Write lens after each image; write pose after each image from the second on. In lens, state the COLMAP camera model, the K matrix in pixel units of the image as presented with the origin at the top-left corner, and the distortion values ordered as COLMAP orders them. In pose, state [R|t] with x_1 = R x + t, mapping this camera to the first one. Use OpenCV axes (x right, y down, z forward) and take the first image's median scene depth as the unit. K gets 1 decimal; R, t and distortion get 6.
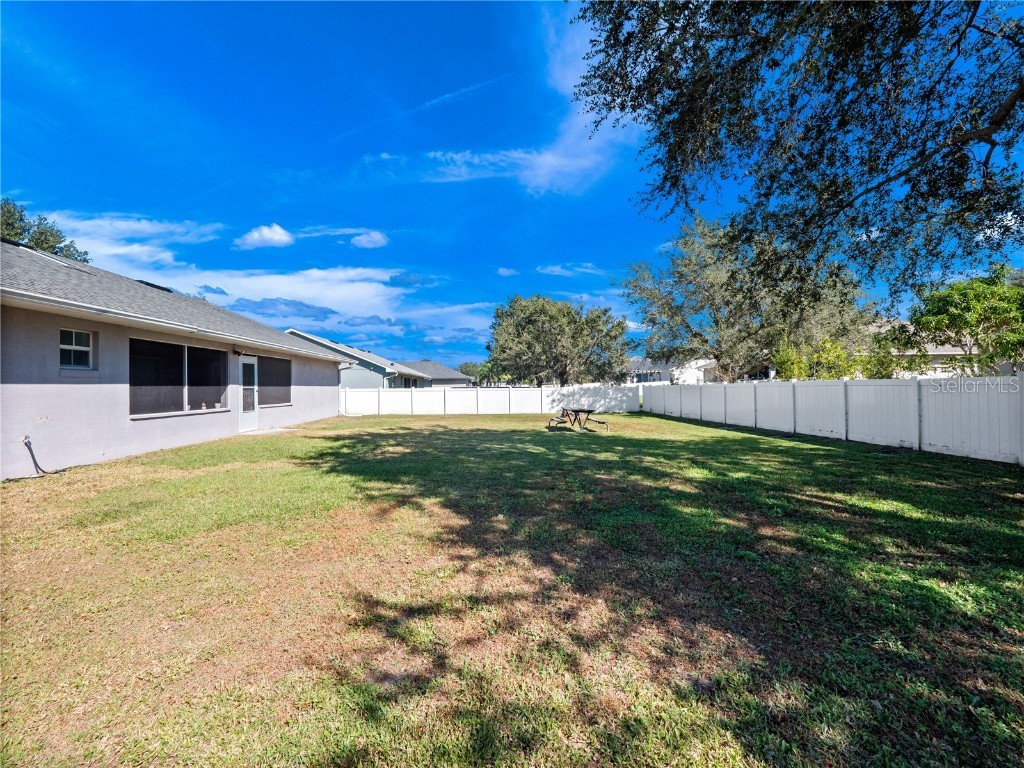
lens RADIAL K [[456.0, 0, 512.0], [0, 456.0, 384.0], [0, 0, 1]] dist [-0.002916, -0.000435]
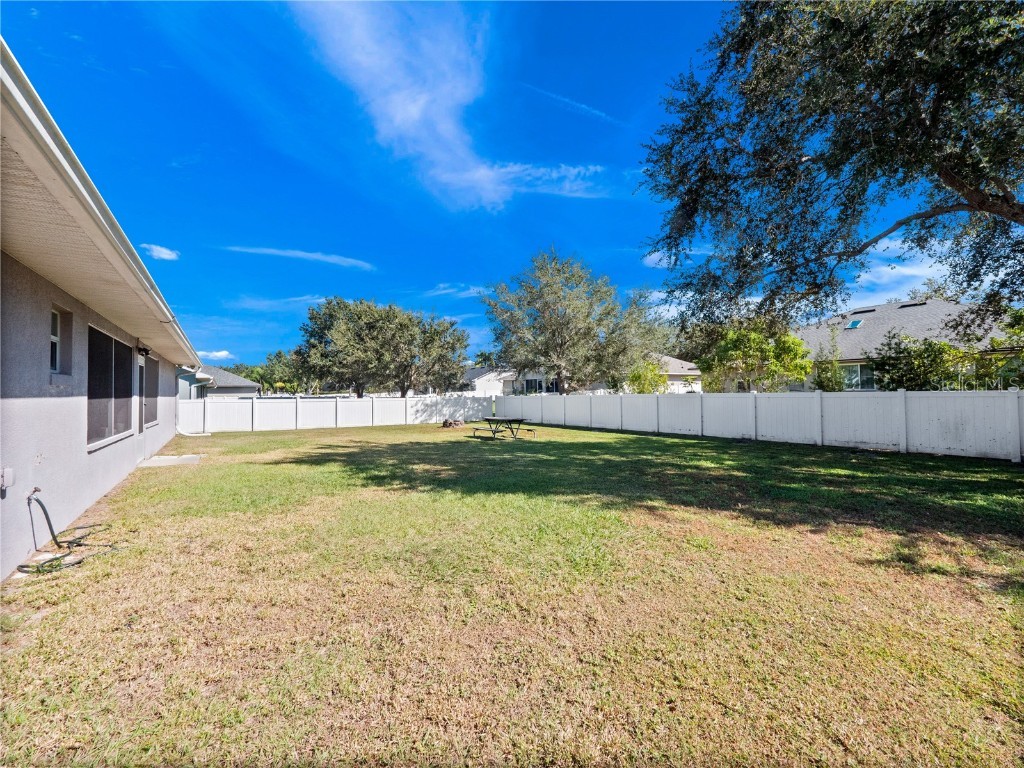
lens RADIAL K [[456.0, 0, 512.0], [0, 456.0, 384.0], [0, 0, 1]] dist [-0.002916, -0.000435]
pose [[0.844646, 0.015717, 0.535094, -0.518470], [-0.005632, 0.999774, -0.020476, -0.005811], [-0.535295, 0.014282, 0.844544, 0.111051]]
